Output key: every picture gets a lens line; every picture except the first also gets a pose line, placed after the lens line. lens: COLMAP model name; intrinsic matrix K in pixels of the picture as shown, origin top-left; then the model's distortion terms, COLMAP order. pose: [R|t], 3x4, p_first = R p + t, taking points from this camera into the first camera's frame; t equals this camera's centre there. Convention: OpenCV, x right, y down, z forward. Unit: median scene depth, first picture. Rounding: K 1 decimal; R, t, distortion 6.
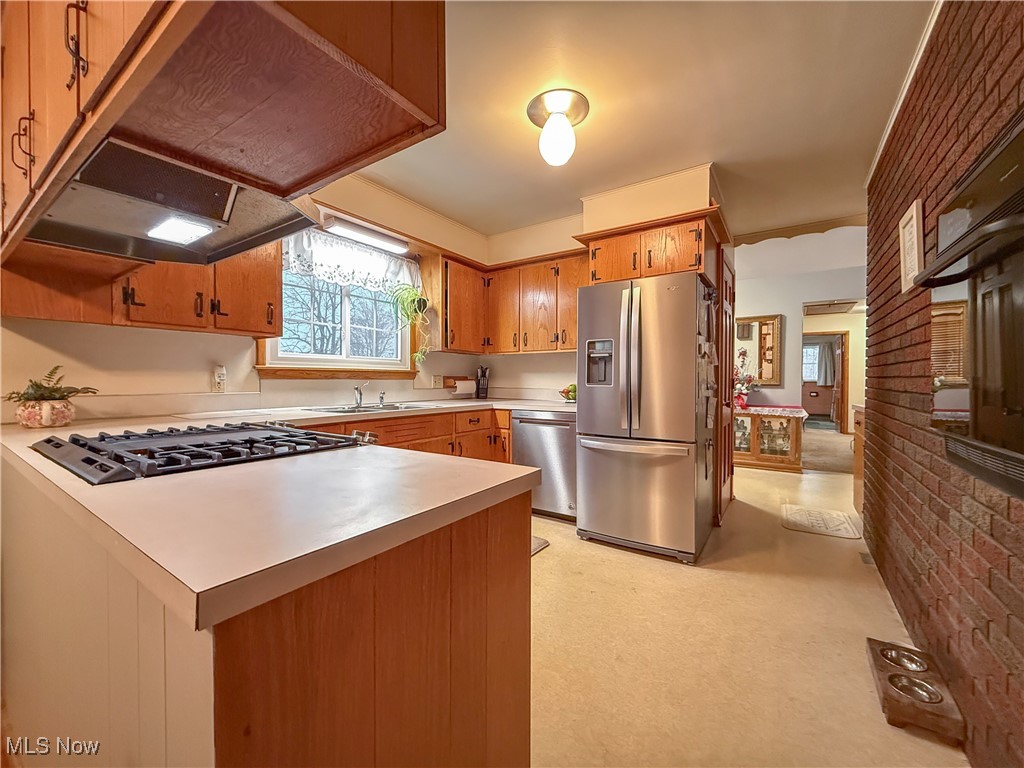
lens RADIAL K [[407.3, 0, 508.9], [0, 407.3, 383.5], [0, 0, 1]] dist [-0.001471, 0.000423]
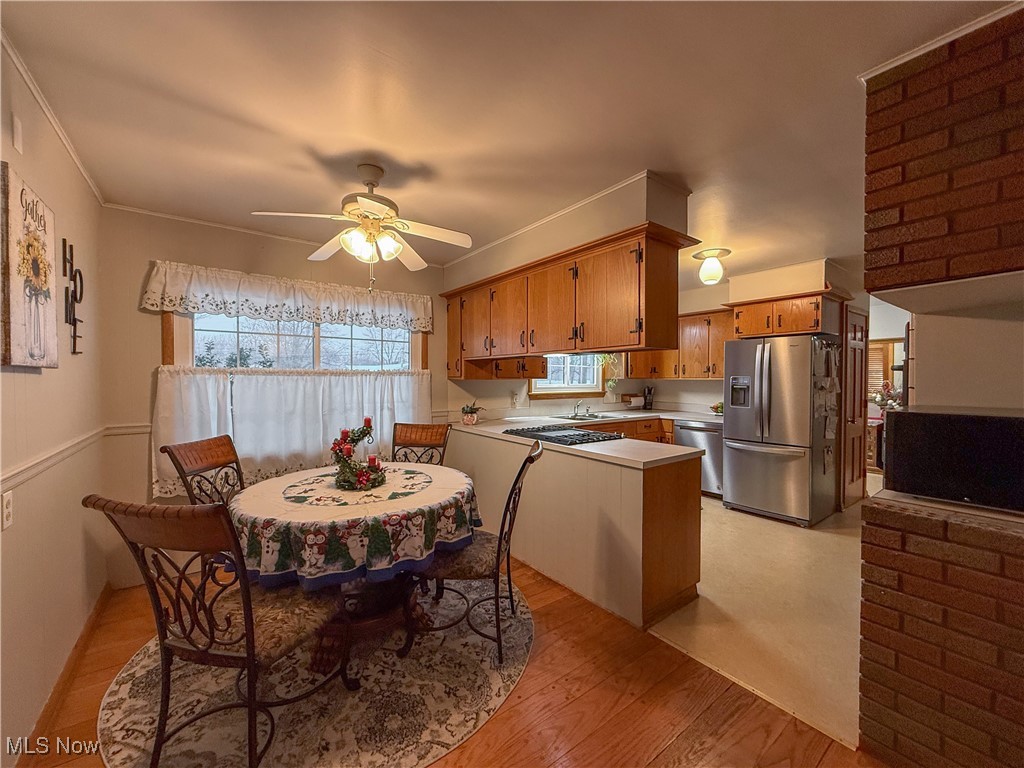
lens RADIAL K [[407.3, 0, 508.5], [0, 407.3, 384.5], [0, 0, 1]] dist [-0.001471, 0.000423]
pose [[0.945125, 0.003671, -0.326689, -0.085747], [-0.002107, 0.999985, 0.005142, -0.074731], [0.326703, -0.004172, 0.945118, -0.629551]]
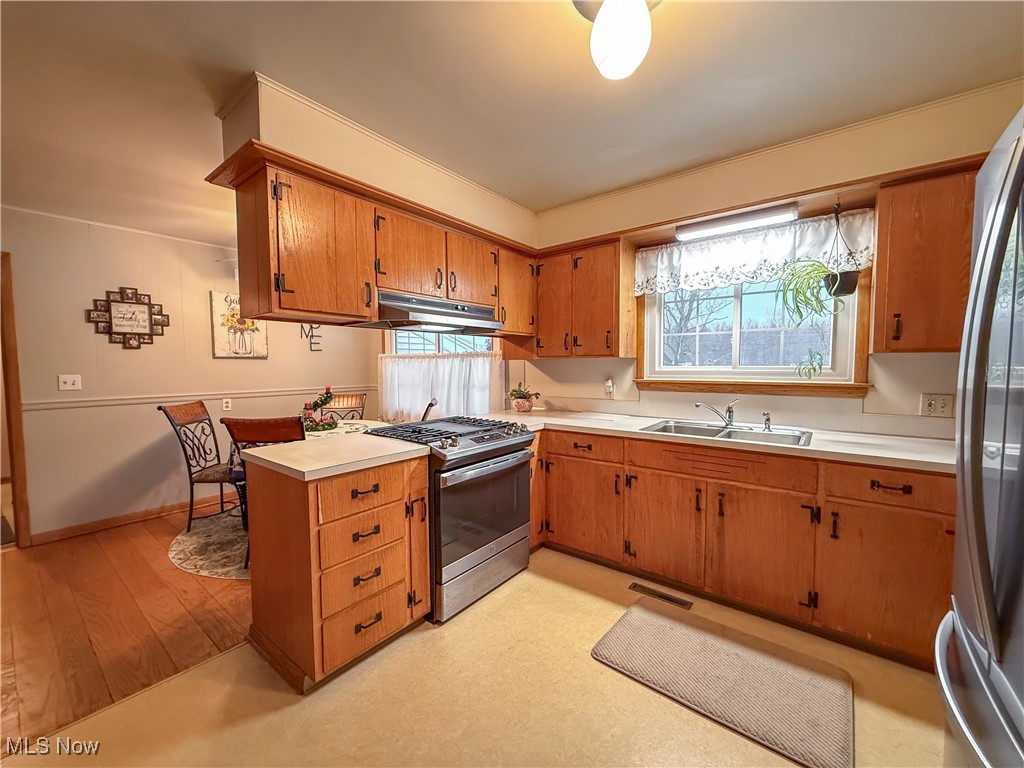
lens RADIAL K [[407.3, 0, 510.6], [0, 407.3, 386.3], [0, 0, 1]] dist [-0.001471, 0.000423]
pose [[-0.066154, 0.049342, -0.996589, 0.498165], [-0.004470, 0.998752, 0.049745, -0.066230], [0.997799, 0.007746, -0.065851, 0.579606]]
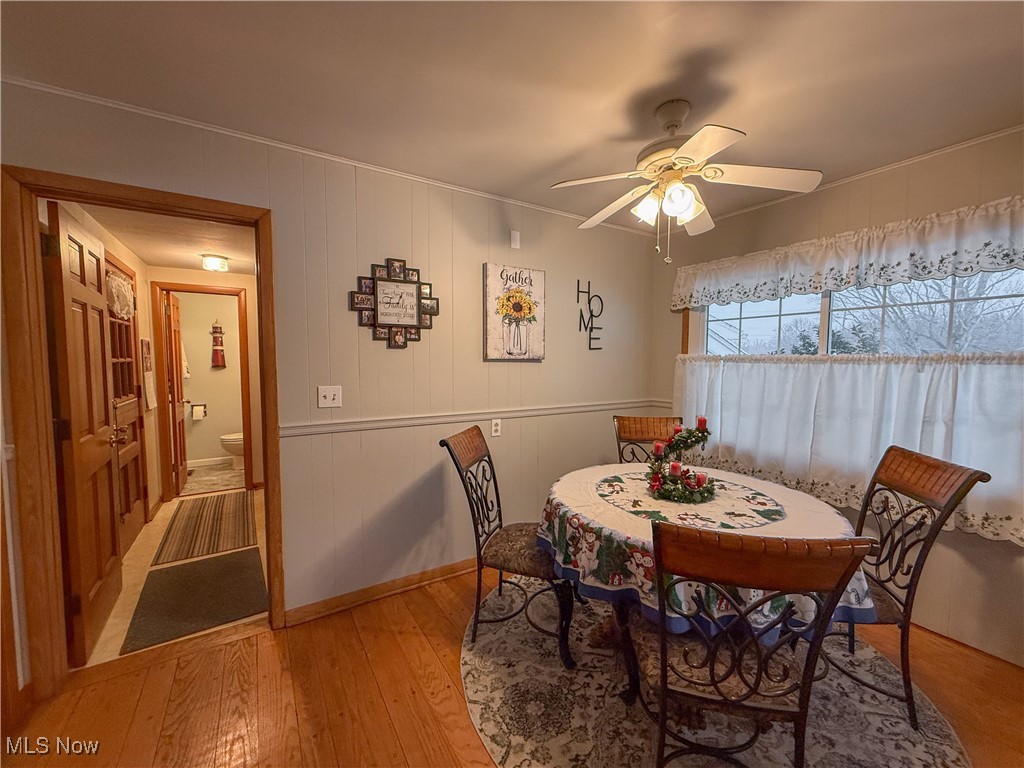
lens RADIAL K [[407.3, 0, 511.6], [0, 407.3, 387.2], [0, 0, 1]] dist [-0.001471, 0.000423]
pose [[-0.399725, 0.054072, -0.915039, 0.079334], [-0.015177, 0.997731, 0.065589, -0.088410], [0.916509, 0.040105, -0.397998, -0.015348]]
